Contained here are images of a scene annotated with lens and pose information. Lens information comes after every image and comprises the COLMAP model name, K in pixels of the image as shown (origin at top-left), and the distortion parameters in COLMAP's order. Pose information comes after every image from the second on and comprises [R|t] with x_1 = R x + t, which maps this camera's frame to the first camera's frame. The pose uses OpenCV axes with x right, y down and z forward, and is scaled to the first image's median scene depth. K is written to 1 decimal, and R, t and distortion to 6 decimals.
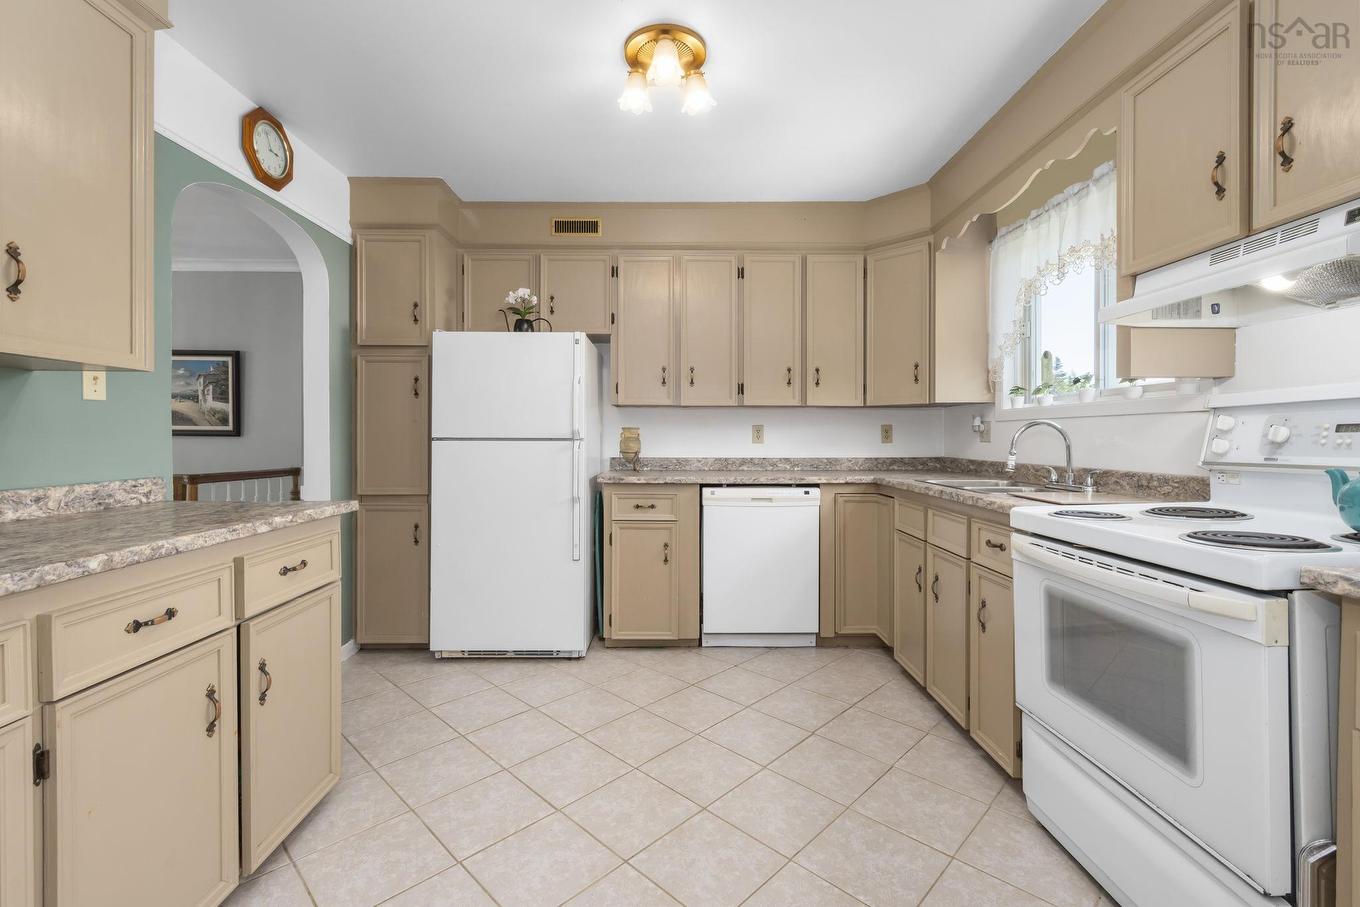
lens RADIAL K [[607.8, 0, 673.6], [0, 607.8, 440.7], [0, 0, 1]] dist [0.006818, -0.006773]
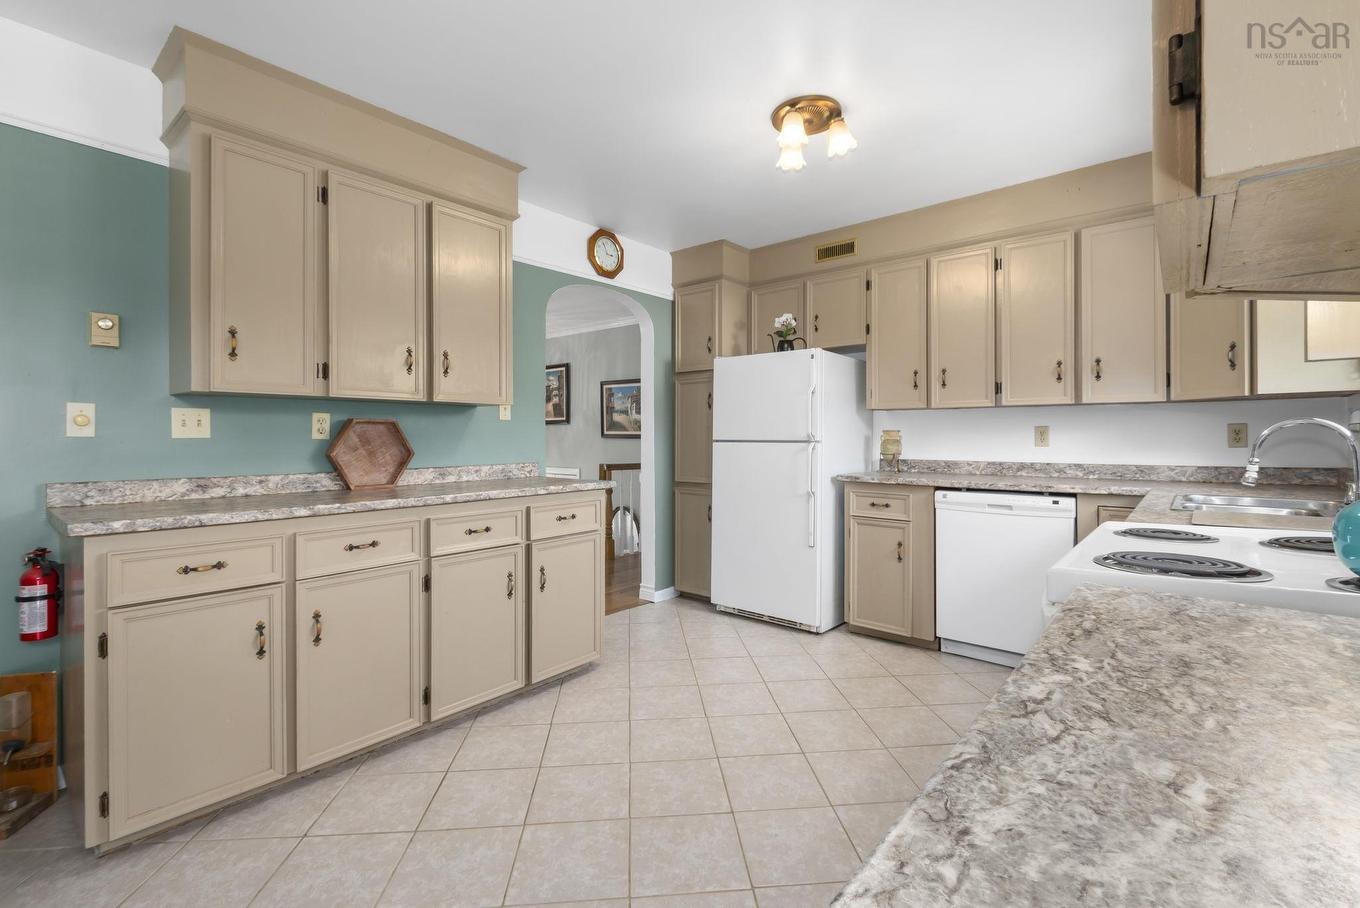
lens RADIAL K [[607.8, 0, 669.2], [0, 607.8, 437.8], [0, 0, 1]] dist [0.006818, -0.006773]
pose [[0.751183, -0.001585, -0.660092, 0.389332], [-0.003201, 0.999977, -0.006045, -0.001604], [0.660086, 0.006654, 0.751160, -0.042459]]
